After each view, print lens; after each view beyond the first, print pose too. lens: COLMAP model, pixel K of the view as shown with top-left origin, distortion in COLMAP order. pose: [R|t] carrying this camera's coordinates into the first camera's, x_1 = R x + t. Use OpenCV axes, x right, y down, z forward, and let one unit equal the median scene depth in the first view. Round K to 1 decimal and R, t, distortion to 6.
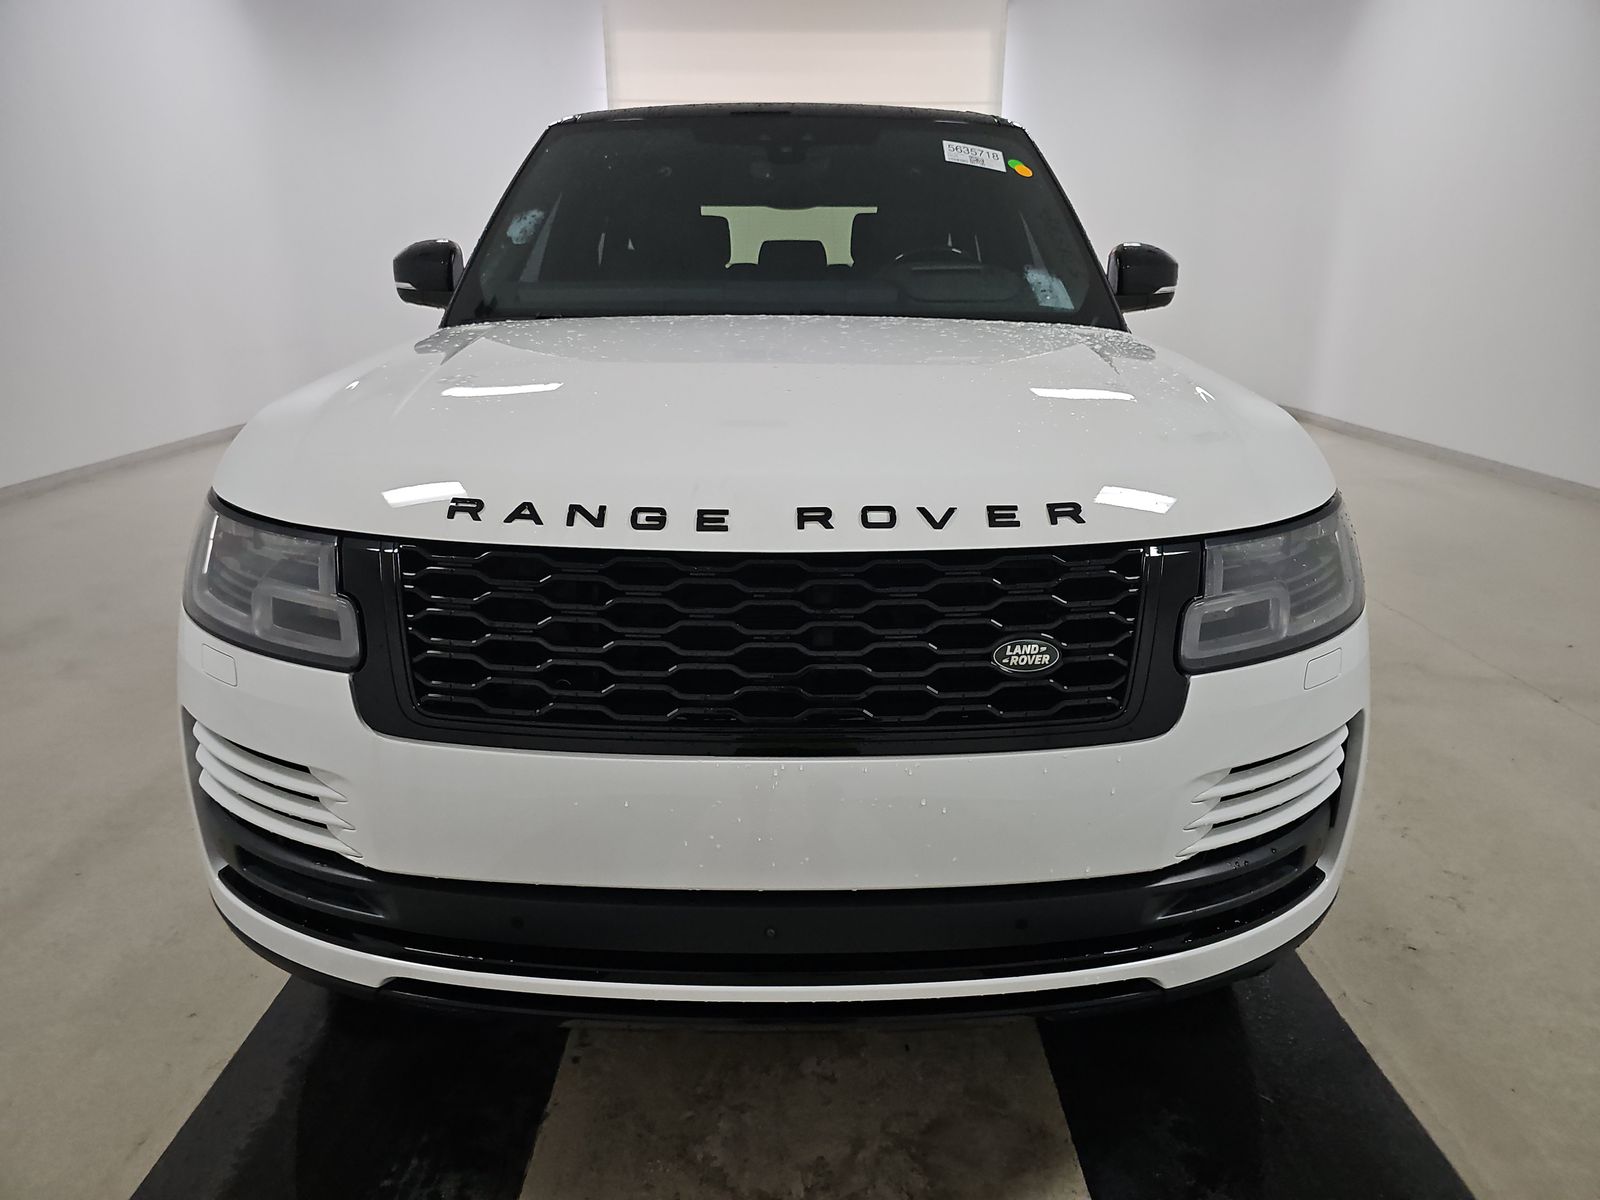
lens RADIAL K [[1081.1, 0, 800.0], [0, 1081.1, 600.0], [0, 0, 1]] dist [0.002624, 0.001996]
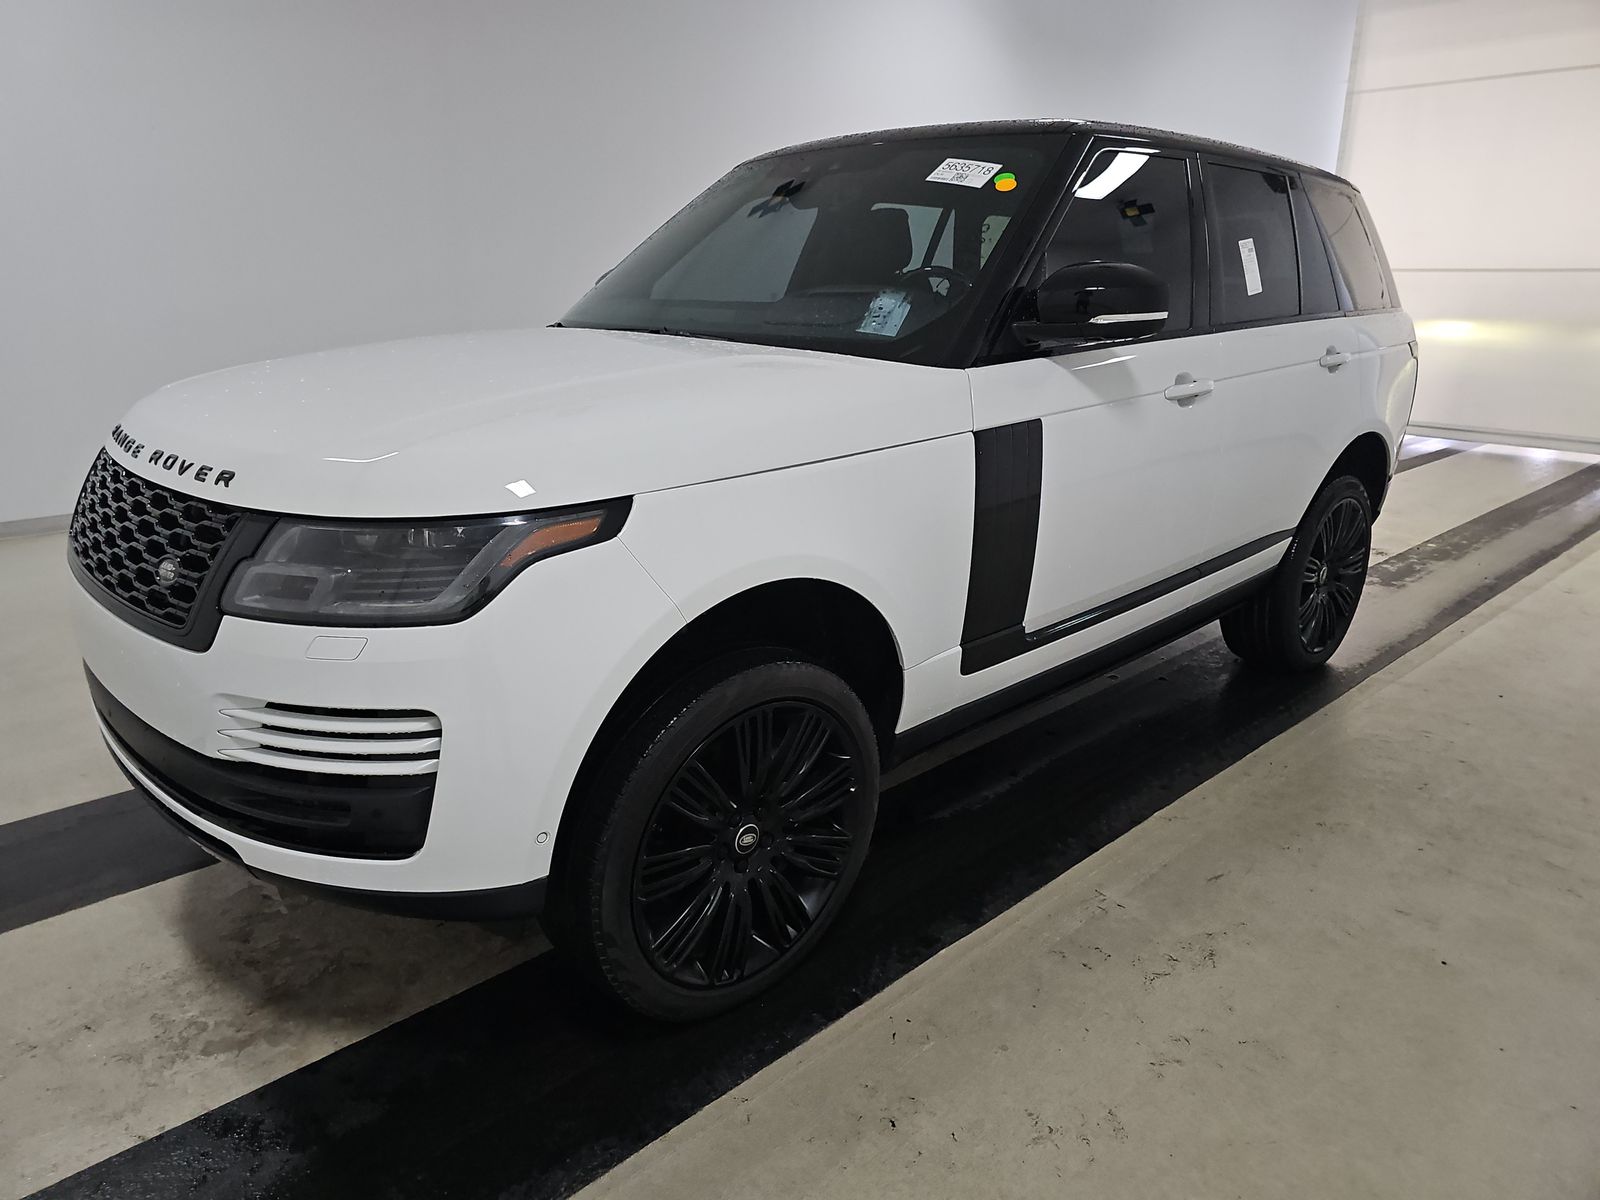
lens RADIAL K [[1088.6, 0, 800.0], [0, 1088.6, 600.0], [0, 0, 1]] dist [0.003077, 0.000743]
pose [[0.676515, 0.212779, -0.705019, 1.312945], [-0.218022, 0.972301, 0.084239, -0.155418], [0.703415, 0.096721, 0.704167, 0.427222]]
